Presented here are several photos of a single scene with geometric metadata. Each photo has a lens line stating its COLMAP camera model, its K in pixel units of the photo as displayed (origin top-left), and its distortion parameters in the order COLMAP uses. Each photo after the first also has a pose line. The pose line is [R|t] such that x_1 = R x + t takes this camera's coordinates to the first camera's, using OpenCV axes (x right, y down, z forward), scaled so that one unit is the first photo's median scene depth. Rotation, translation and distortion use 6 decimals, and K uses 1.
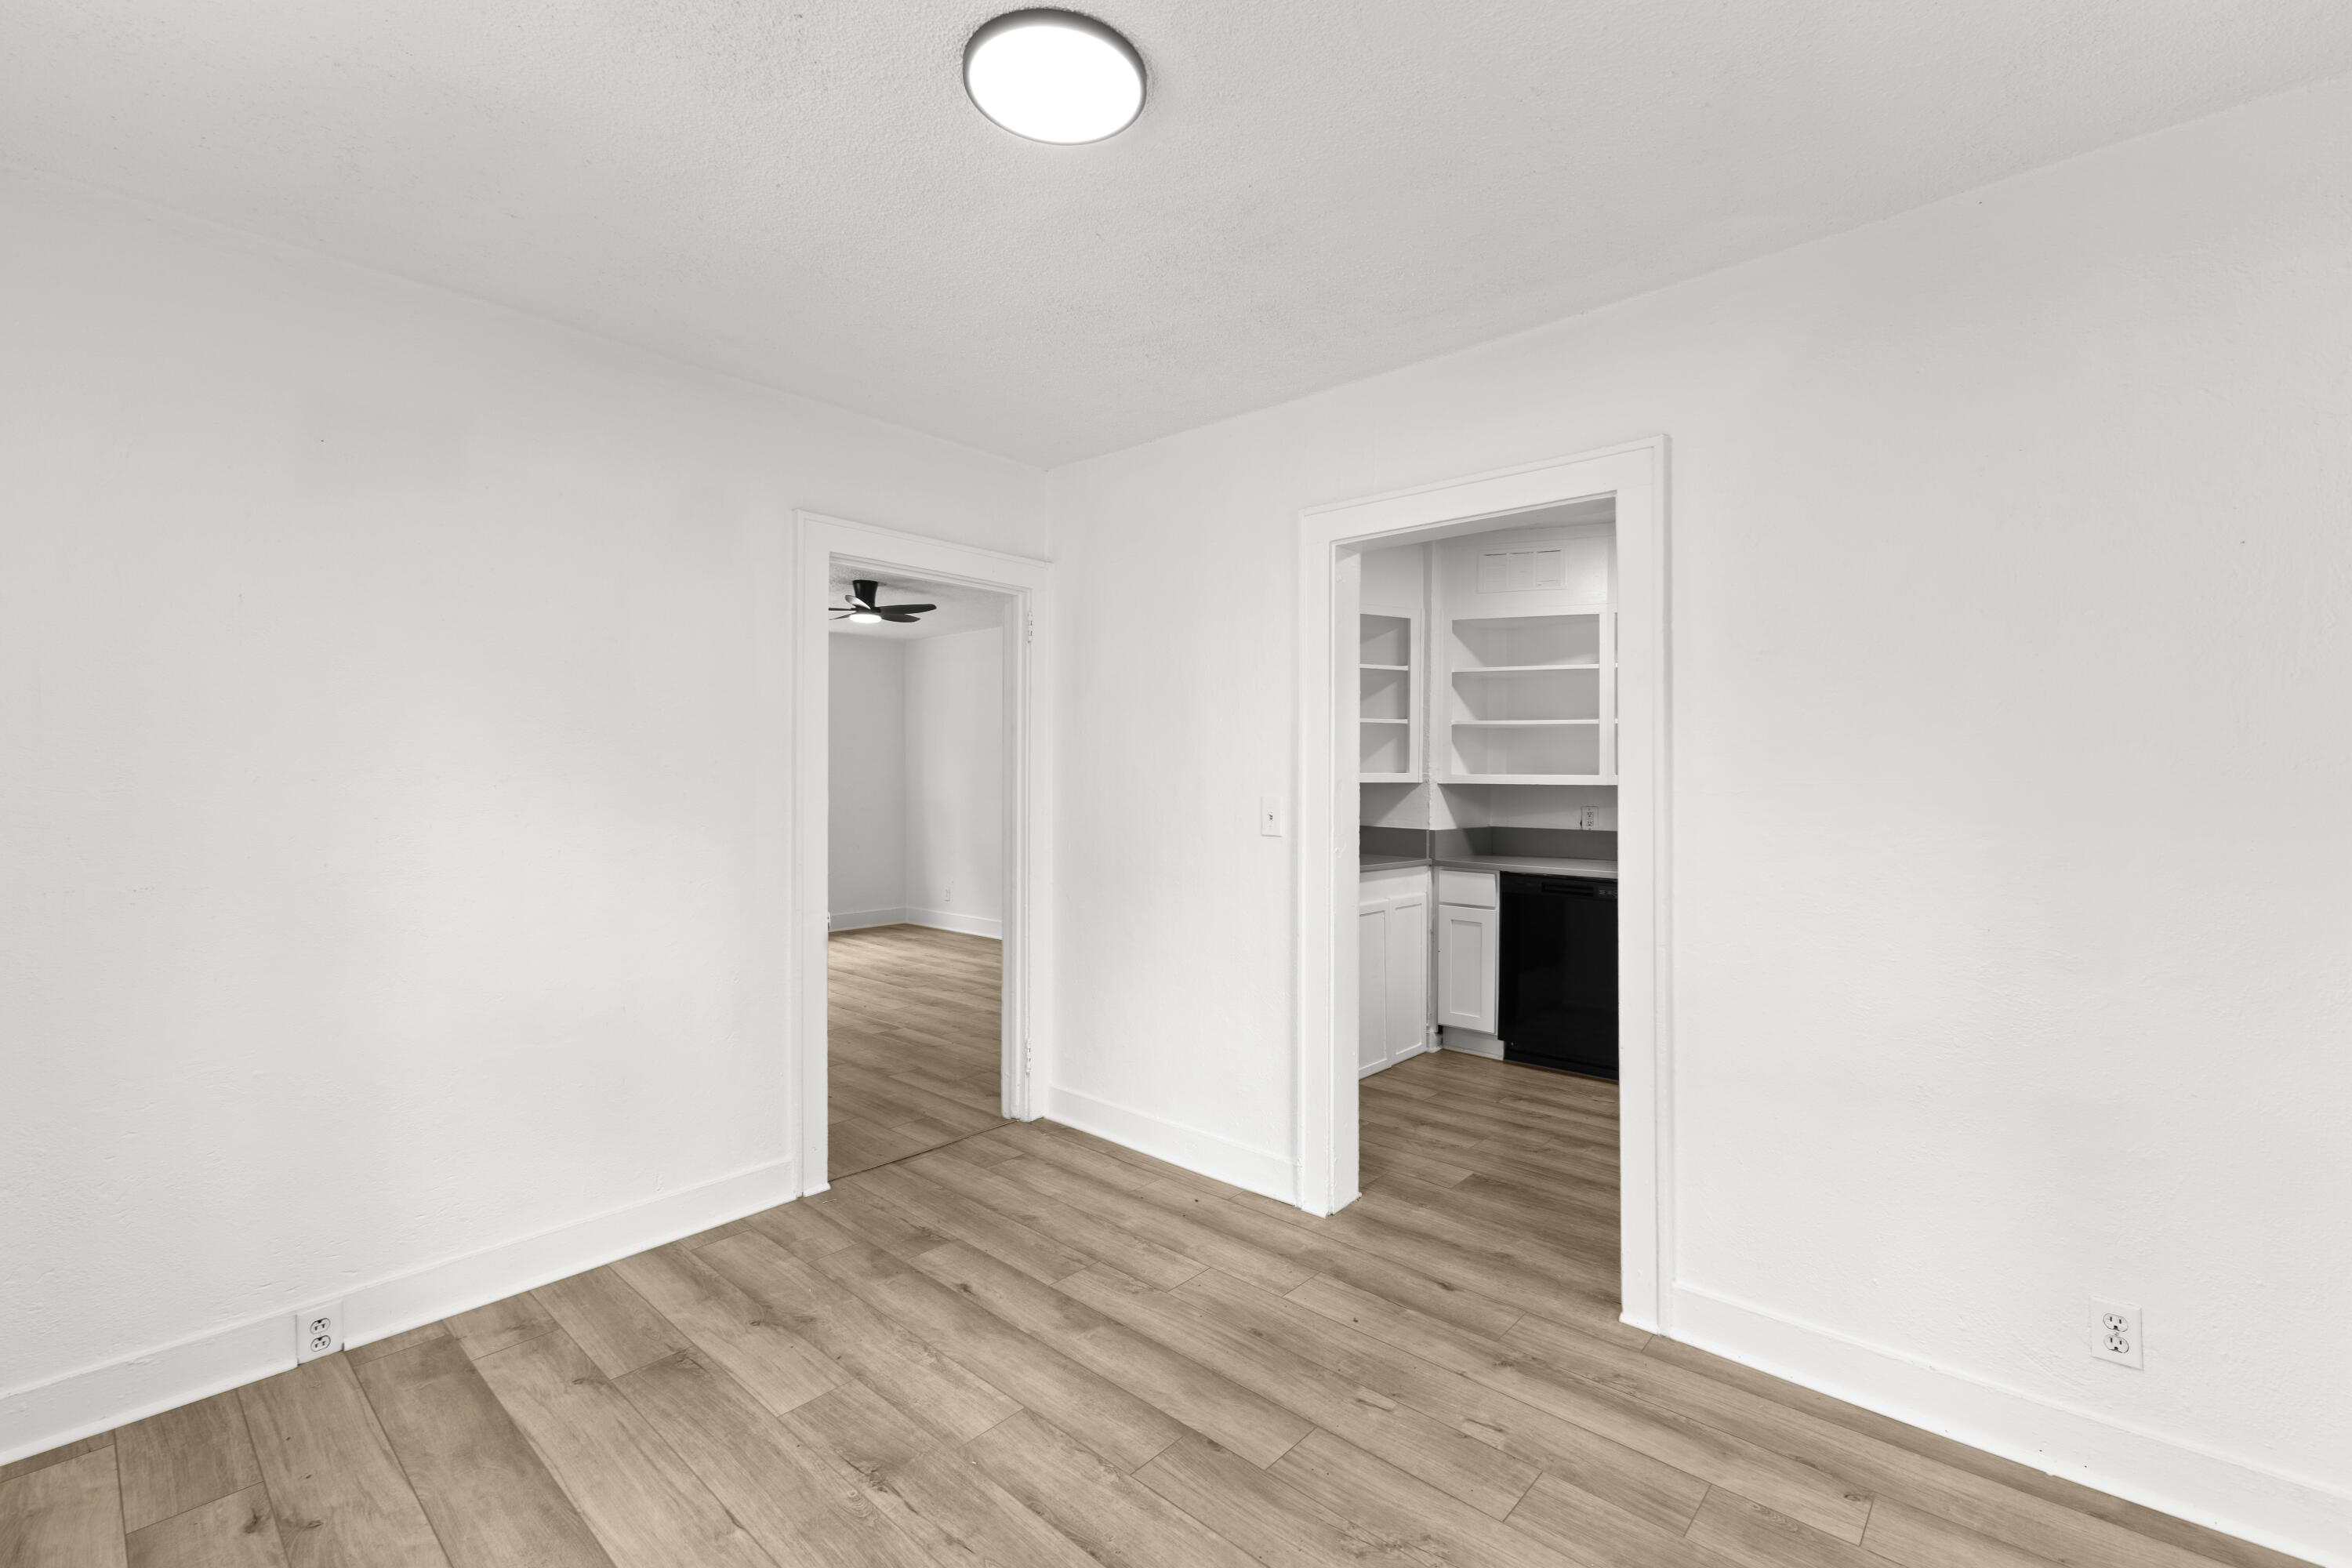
lens RADIAL K [[1013.8, 0, 1177.4], [0, 1013.8, 788.9], [0, 0, 1]] dist [0.008068, 0.000087]
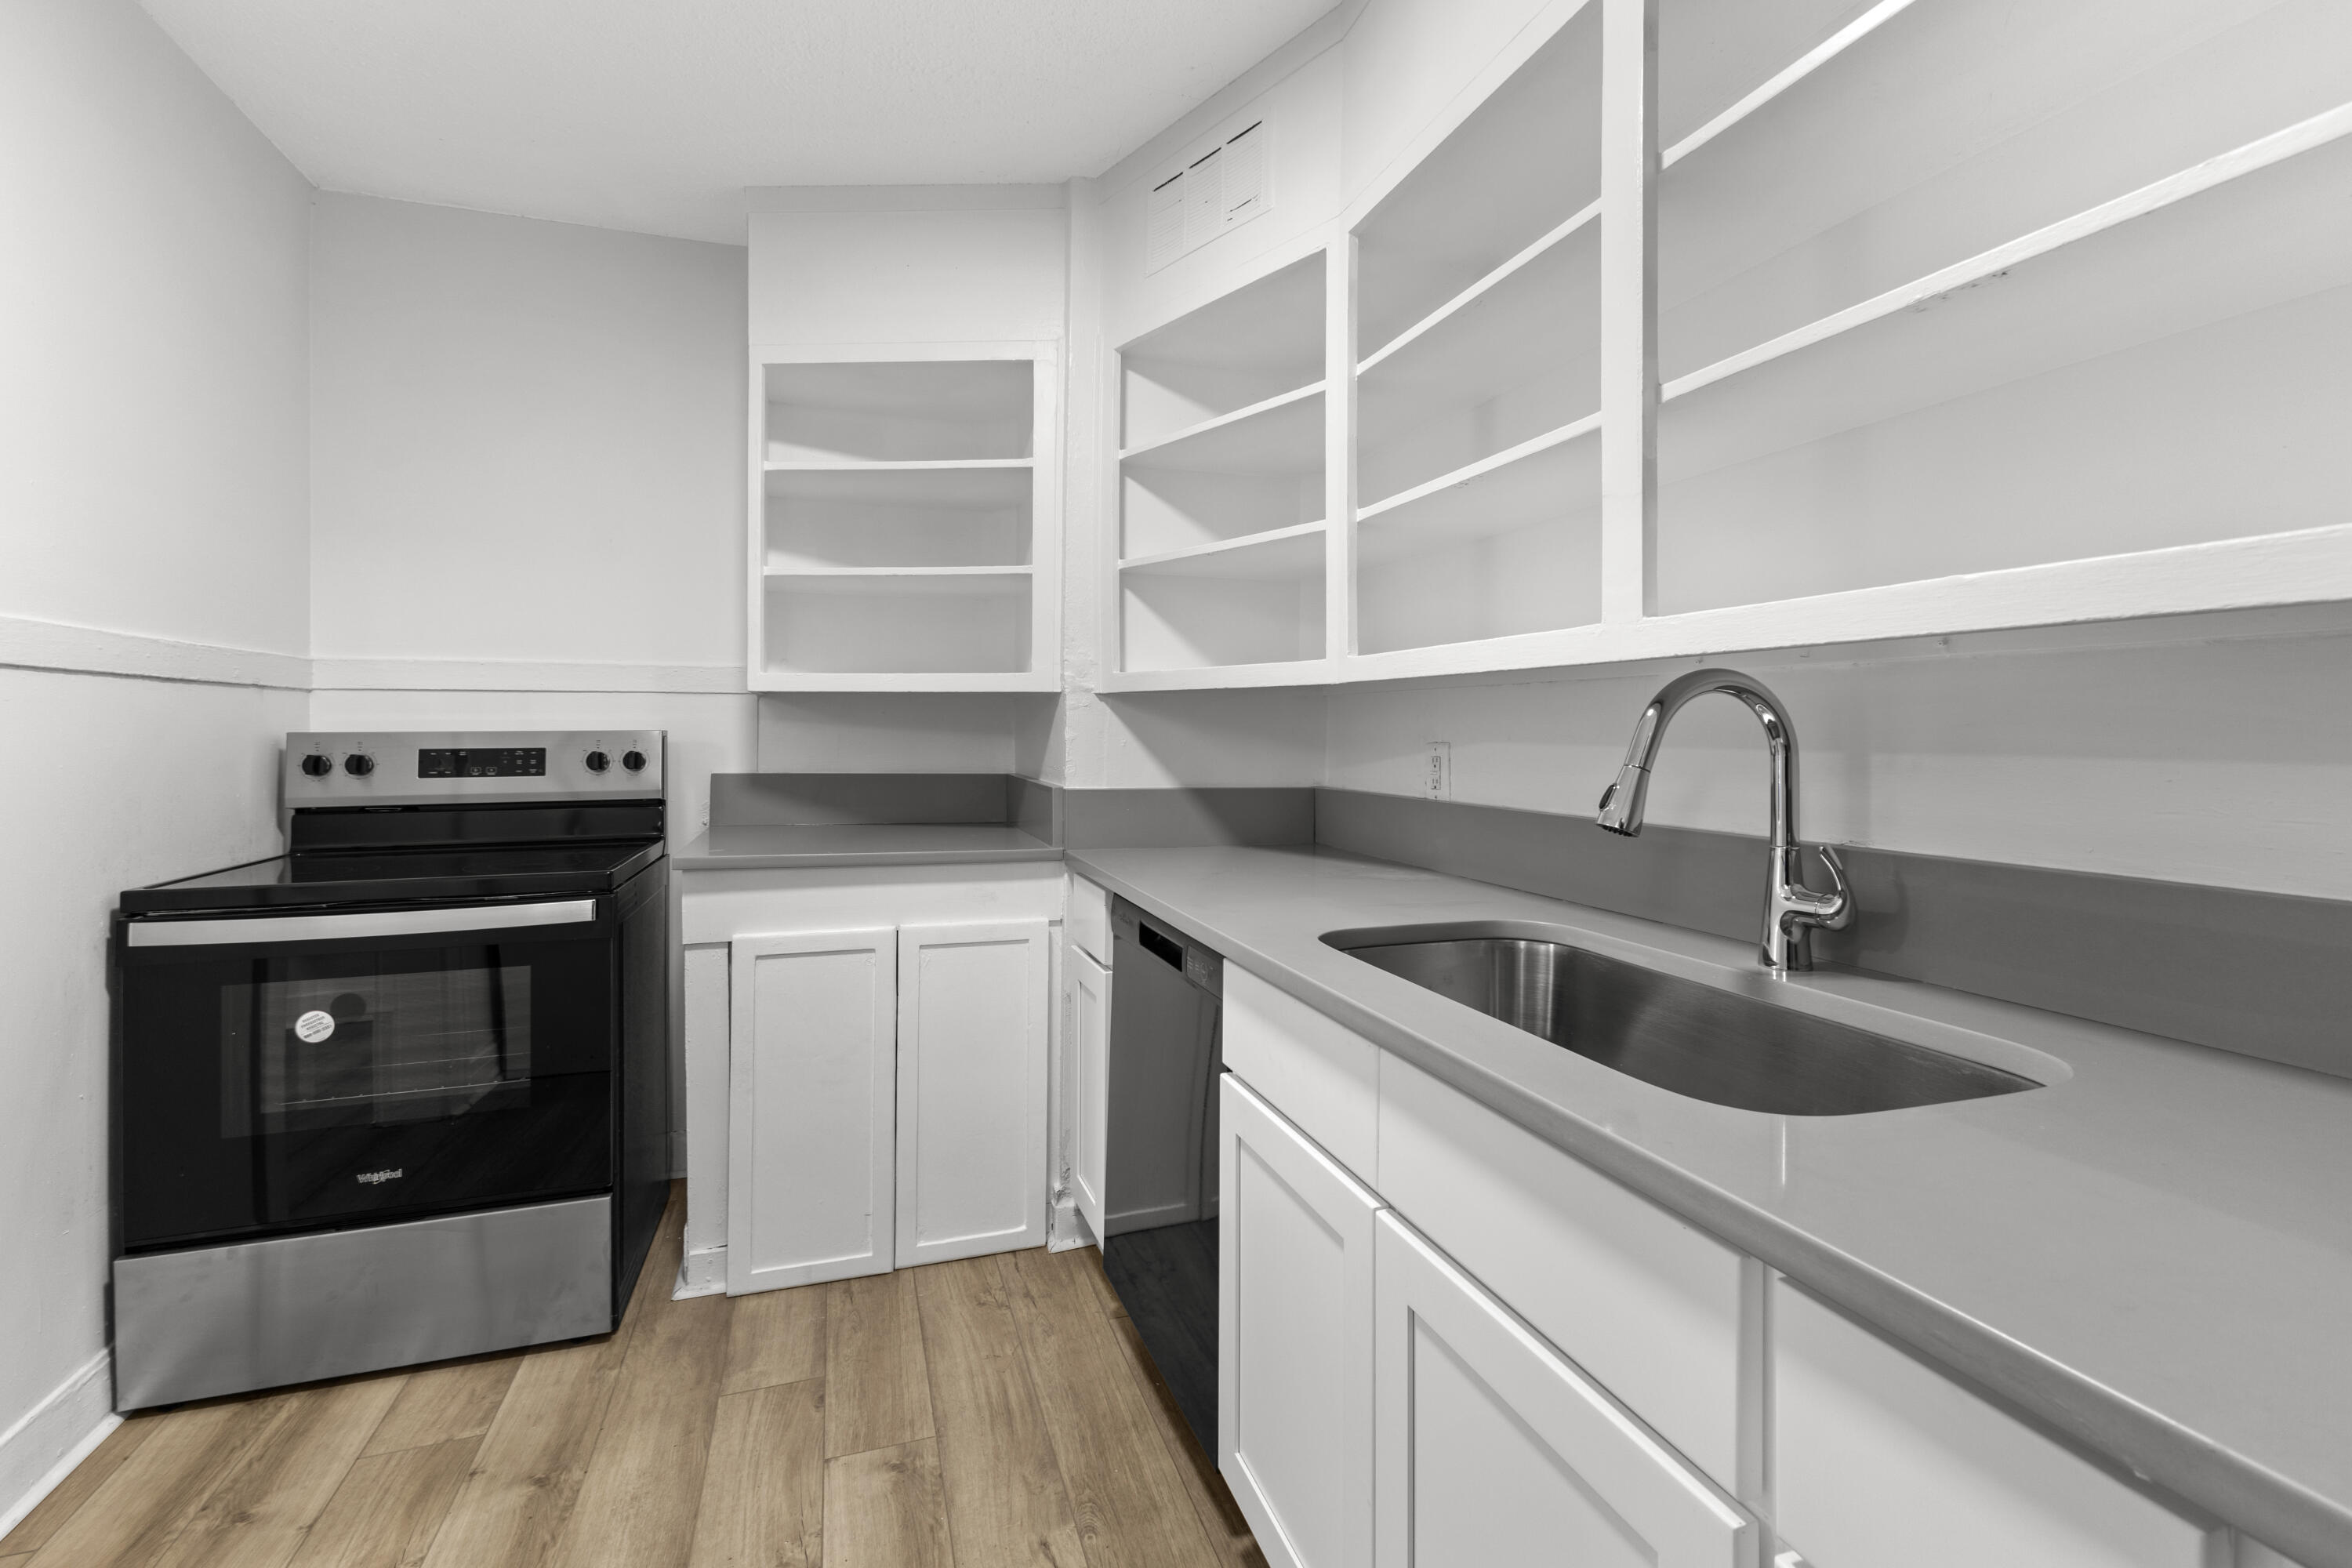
lens RADIAL K [[1013.8, 0, 1153.8], [0, 1013.8, 739.8], [0, 0, 1]] dist [0.008068, 0.000087]
pose [[0.863975, 0.003197, -0.503525, 0.530702], [-0.005751, 0.999977, -0.003518, 0.018610], [0.503502, 0.005935, 0.863973, 0.601733]]
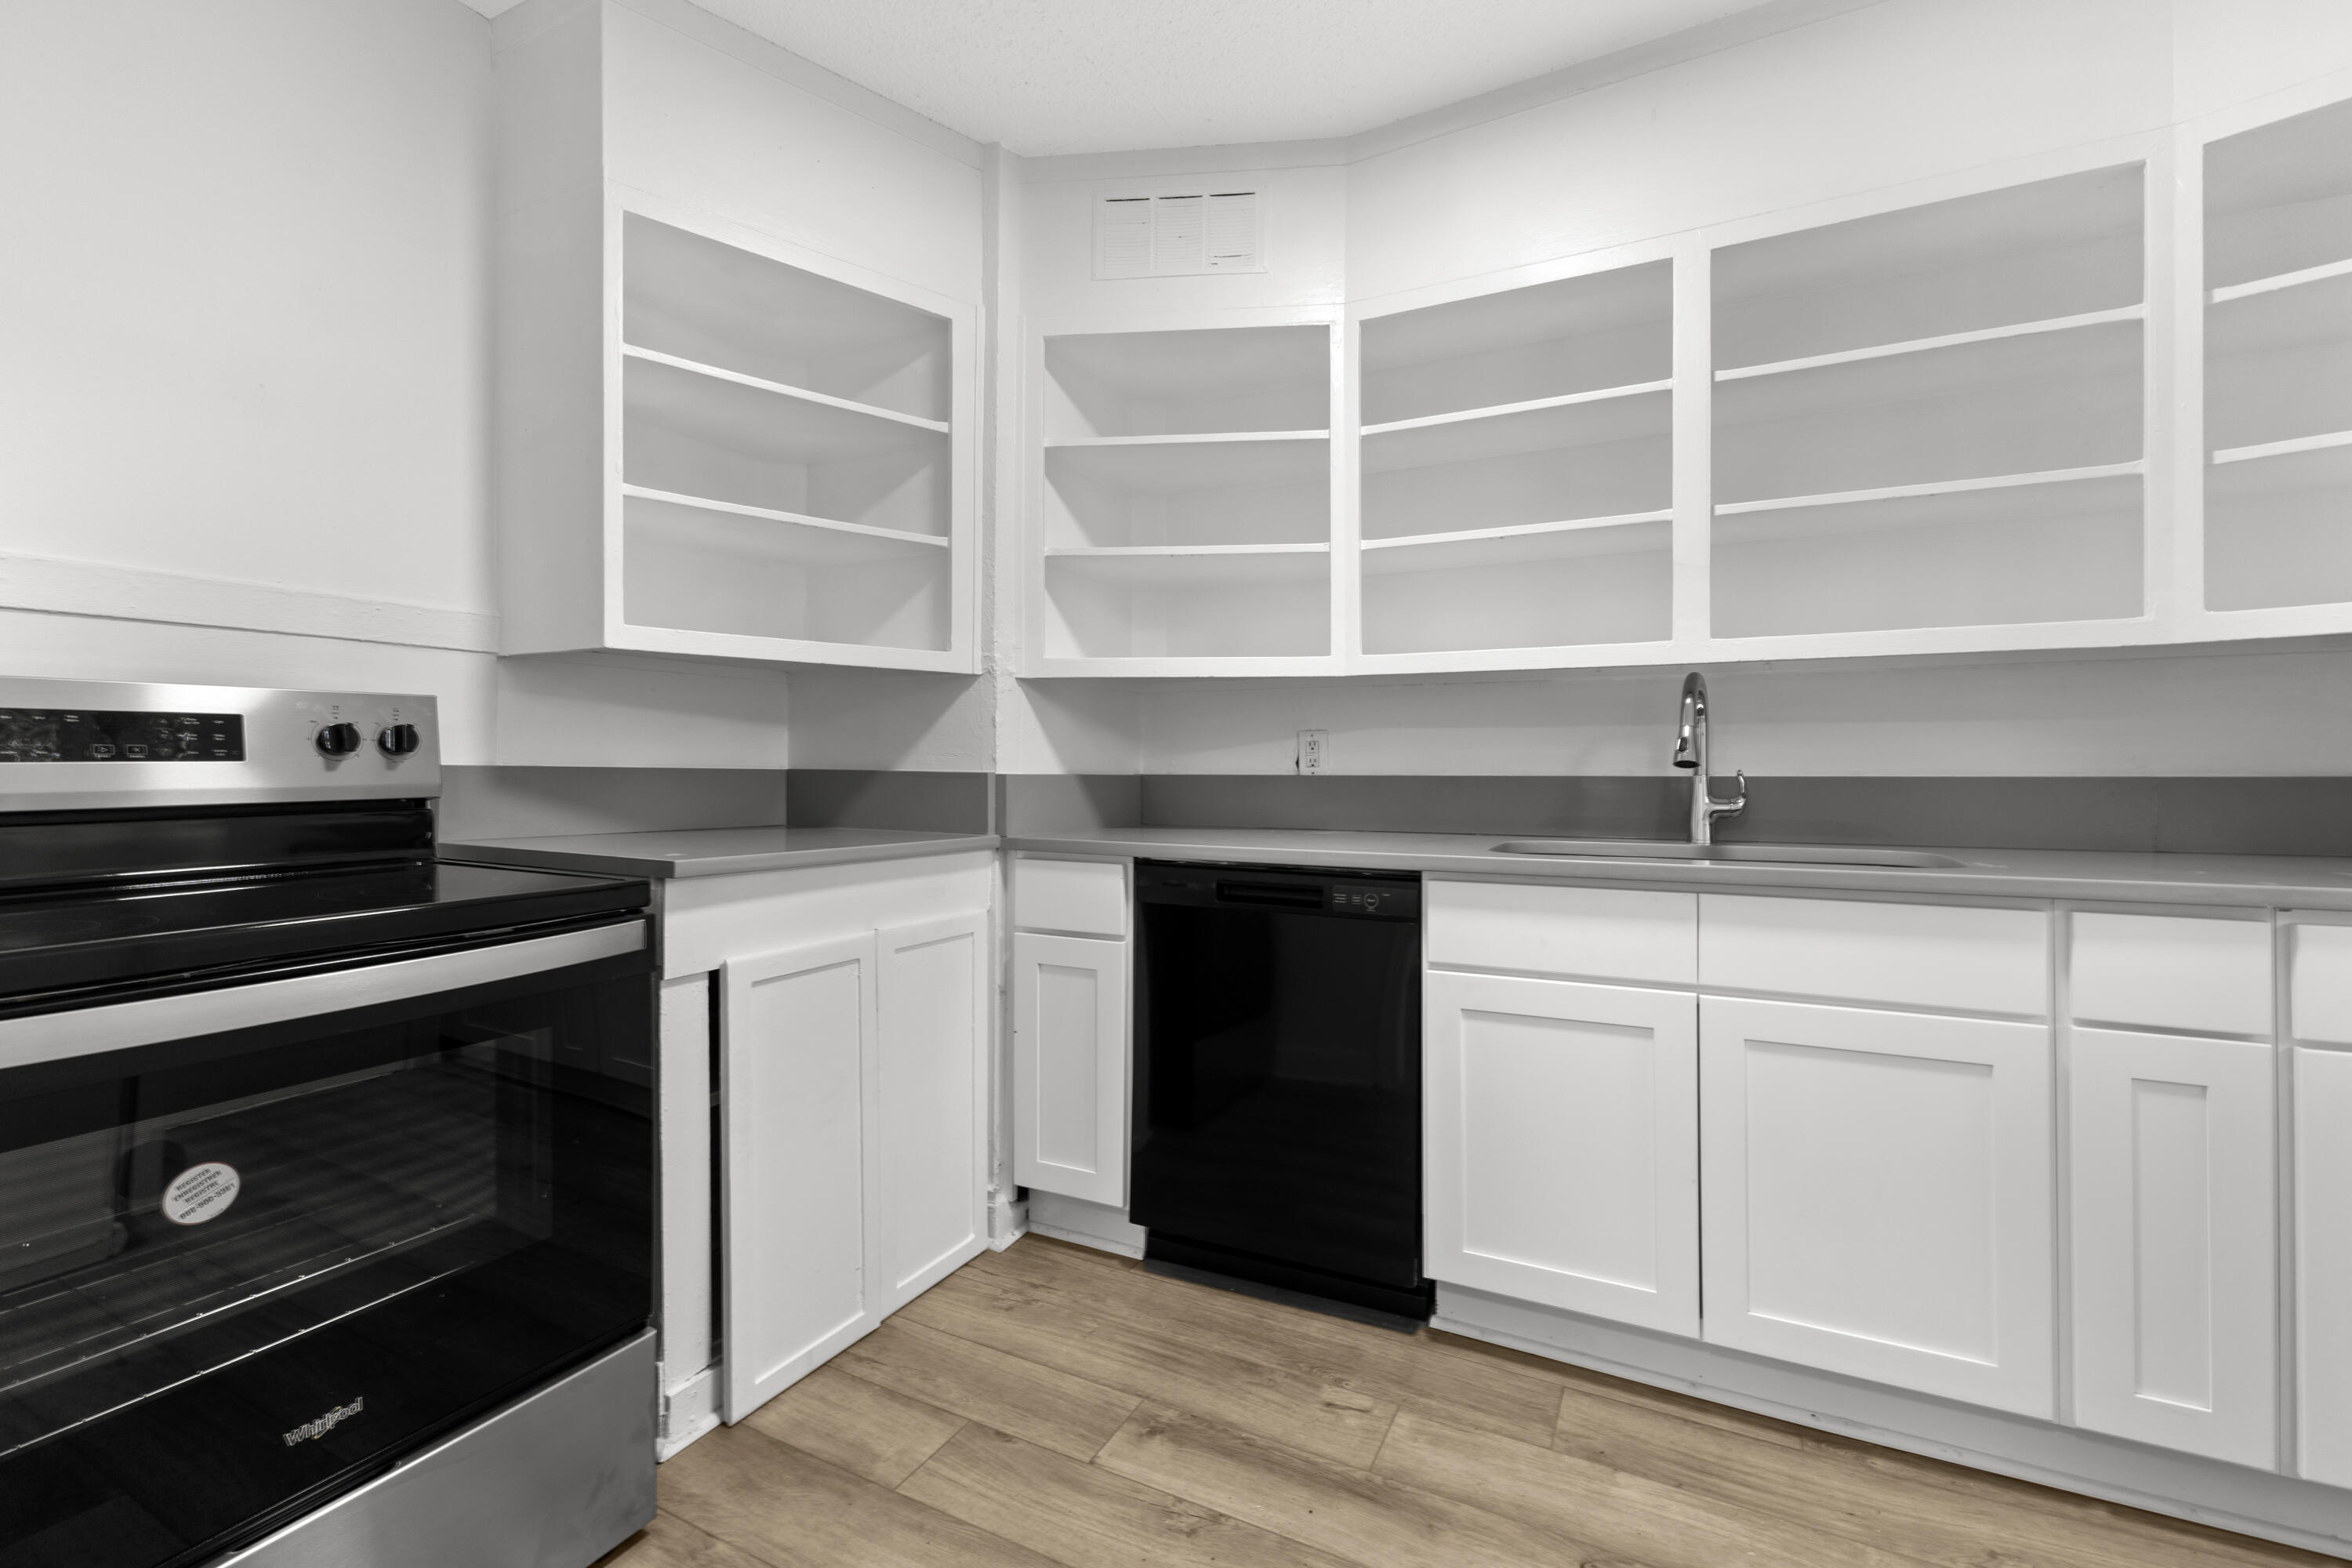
lens RADIAL K [[1013.8, 0, 1165.2], [0, 1013.8, 774.9], [0, 0, 1]] dist [0.008068, 0.000087]
pose [[0.969986, -0.004169, 0.243126, 0.210015], [0.004525, 0.999989, -0.000905, 0.041868], [-0.243120, 0.001978, 0.969994, 0.523742]]
